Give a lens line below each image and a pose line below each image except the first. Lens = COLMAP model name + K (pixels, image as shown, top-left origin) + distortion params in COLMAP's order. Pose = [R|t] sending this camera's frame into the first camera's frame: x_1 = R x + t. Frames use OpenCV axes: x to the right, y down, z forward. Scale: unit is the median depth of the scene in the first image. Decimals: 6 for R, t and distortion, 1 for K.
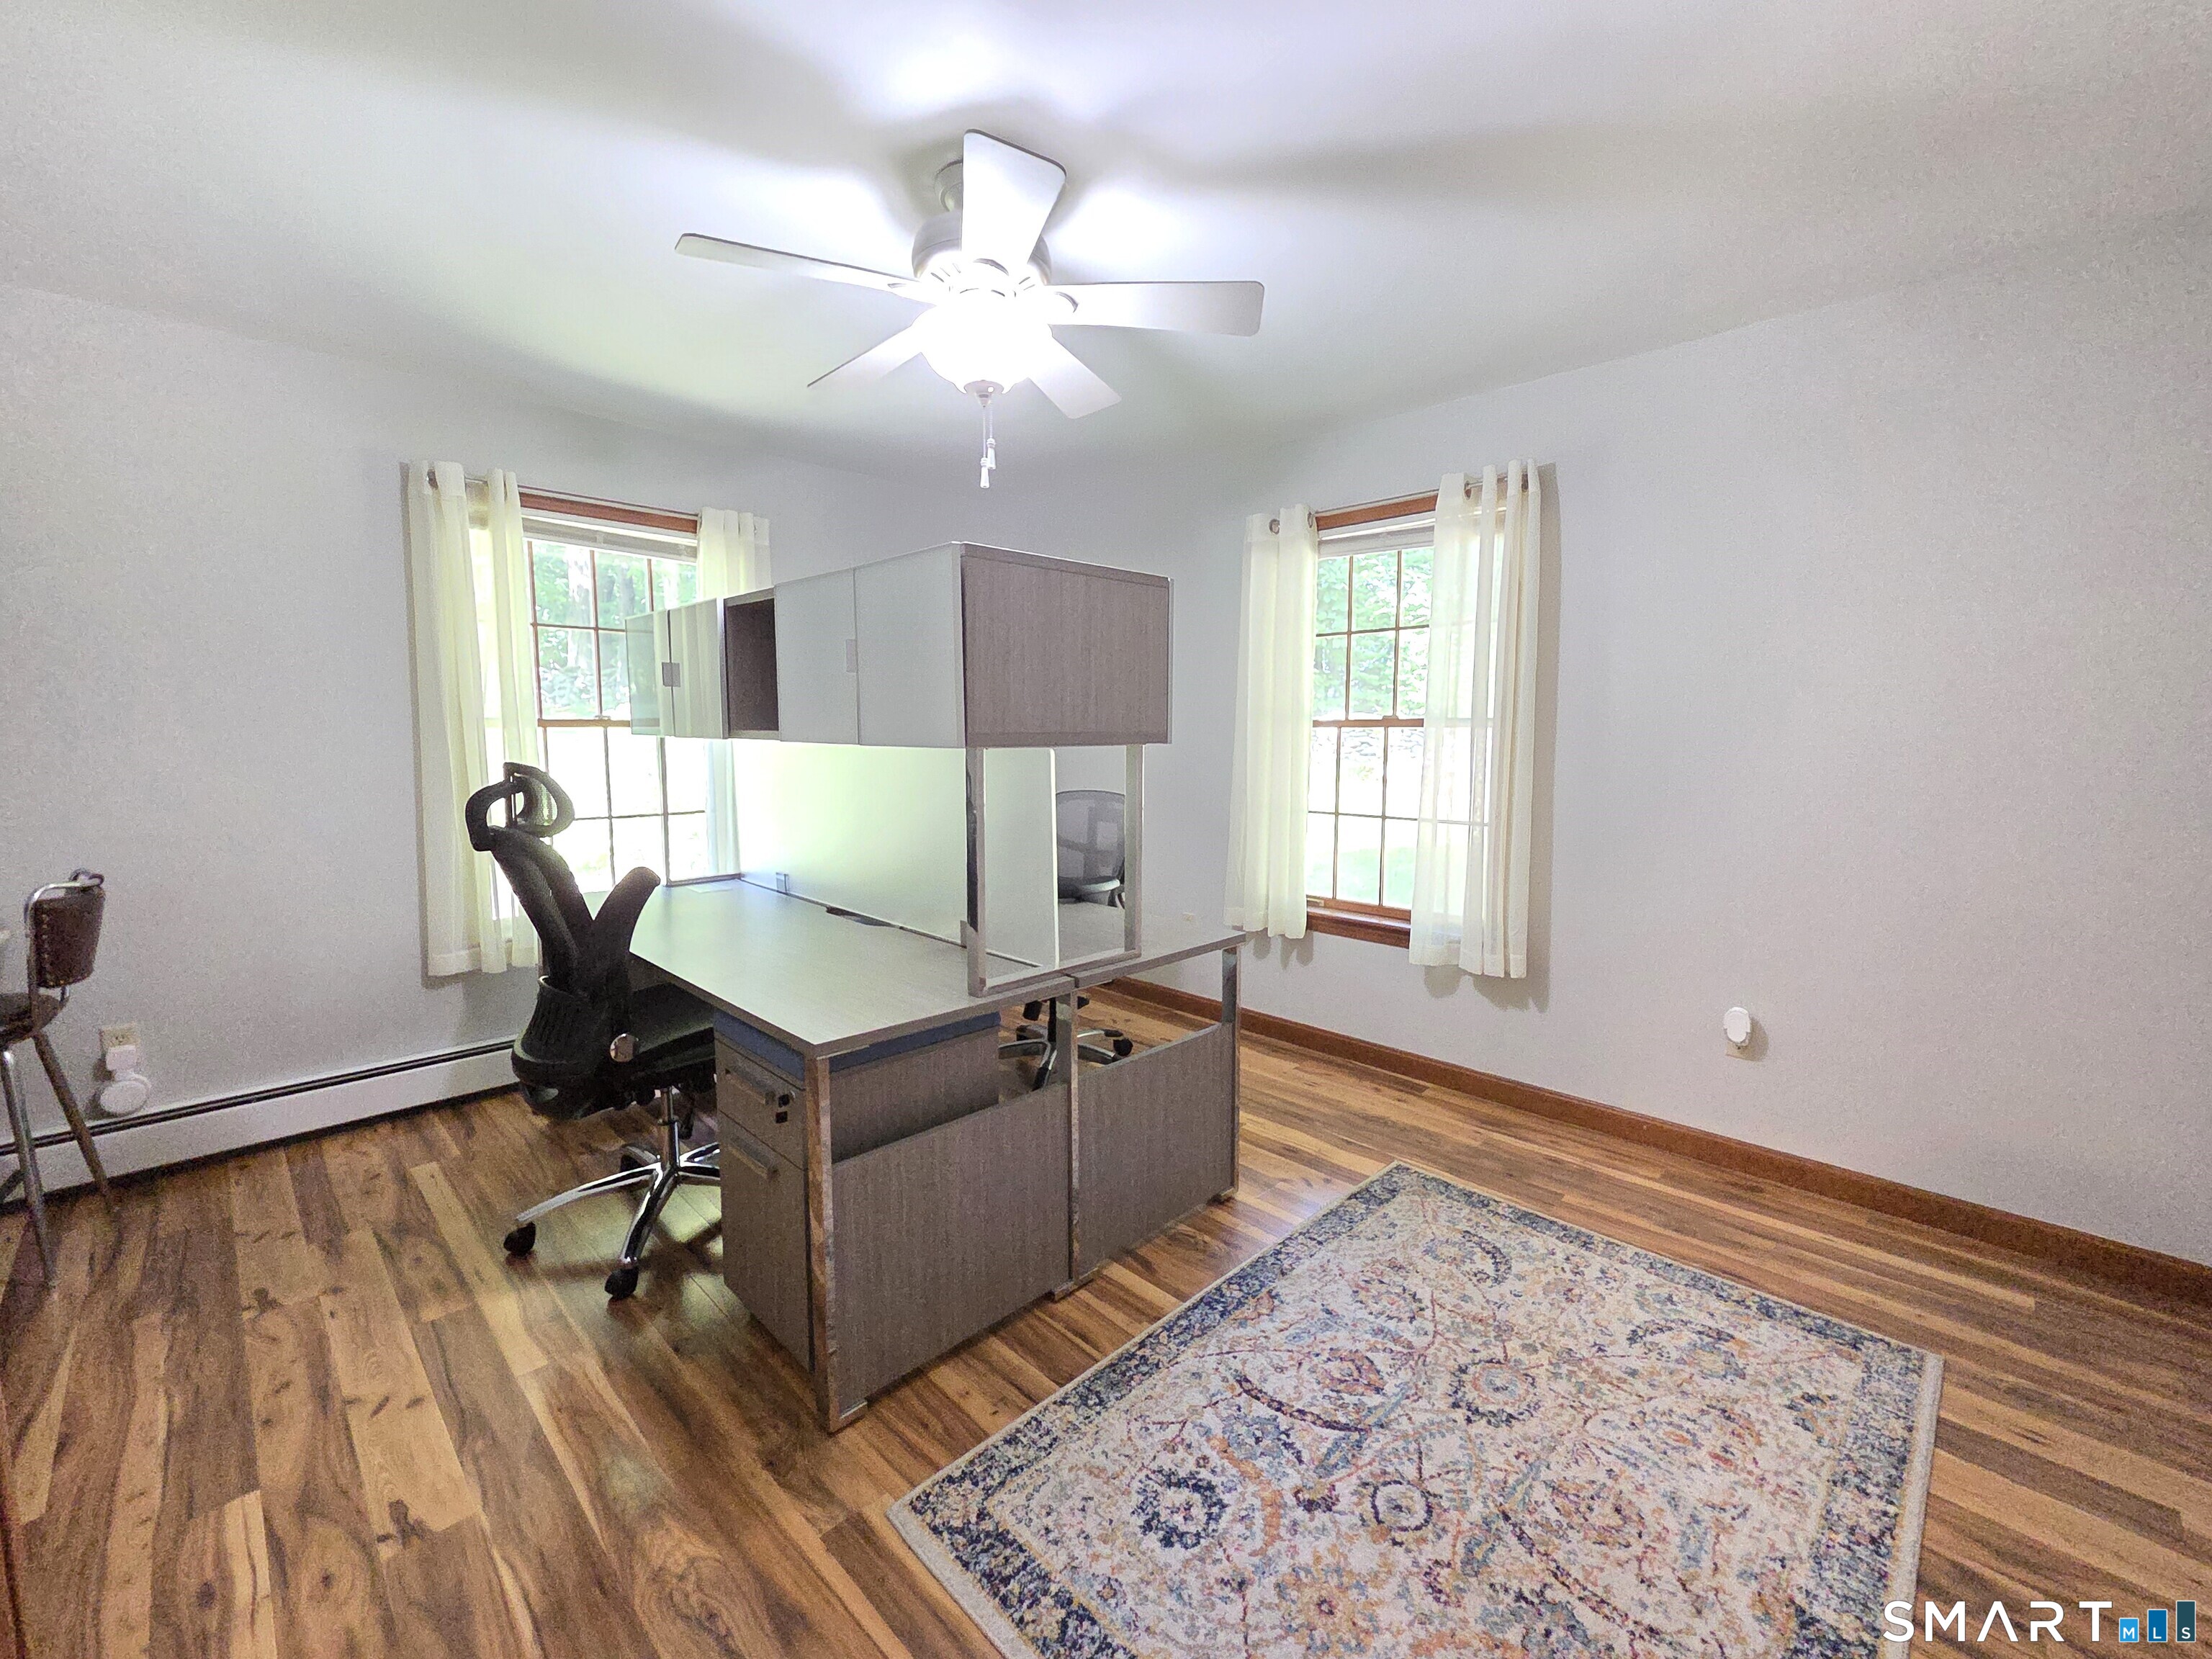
lens RADIAL K [[904.4, 0, 1113.1], [0, 904.4, 821.5], [0, 0, 1]] dist [0.004859, -0.001120]
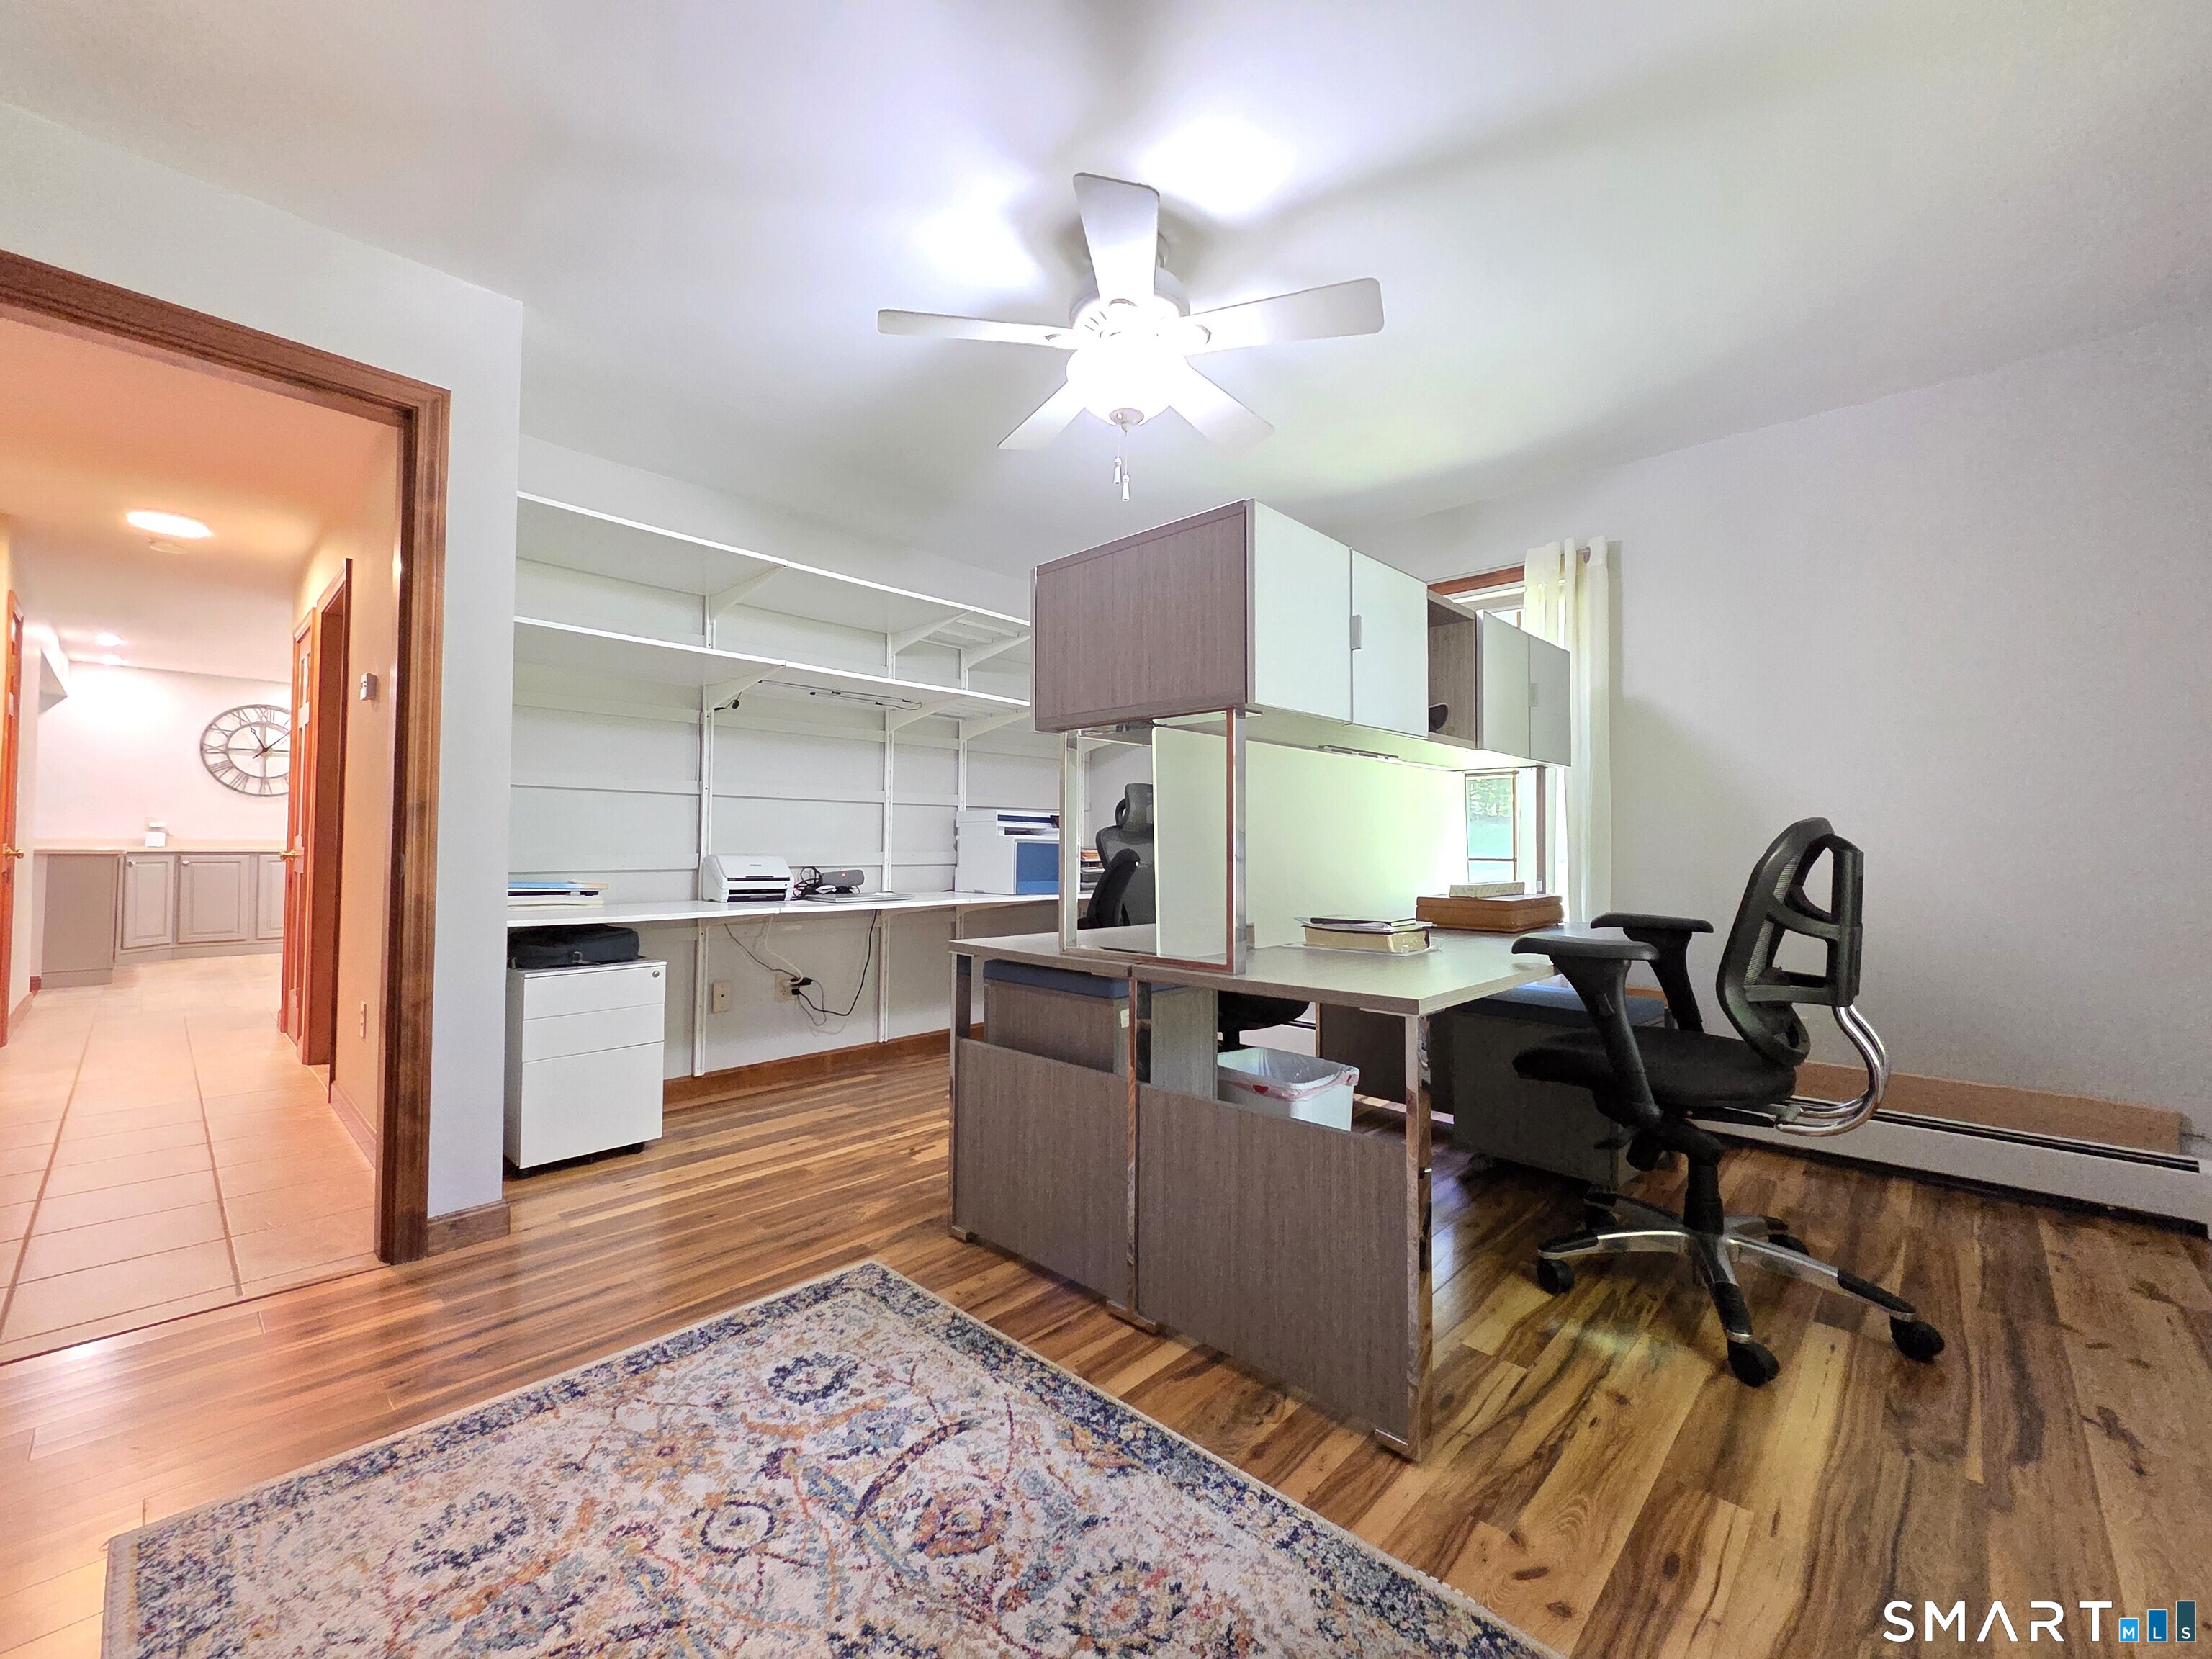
lens RADIAL K [[904.4, 0, 1110.6], [0, 904.4, 825.8], [0, 0, 1]] dist [0.004859, -0.001120]
pose [[0.034048, -0.024949, -0.999109, 1.195179], [-0.110041, 0.993517, -0.028560, 0.075326], [0.993344, 0.110916, 0.031082, 1.236214]]
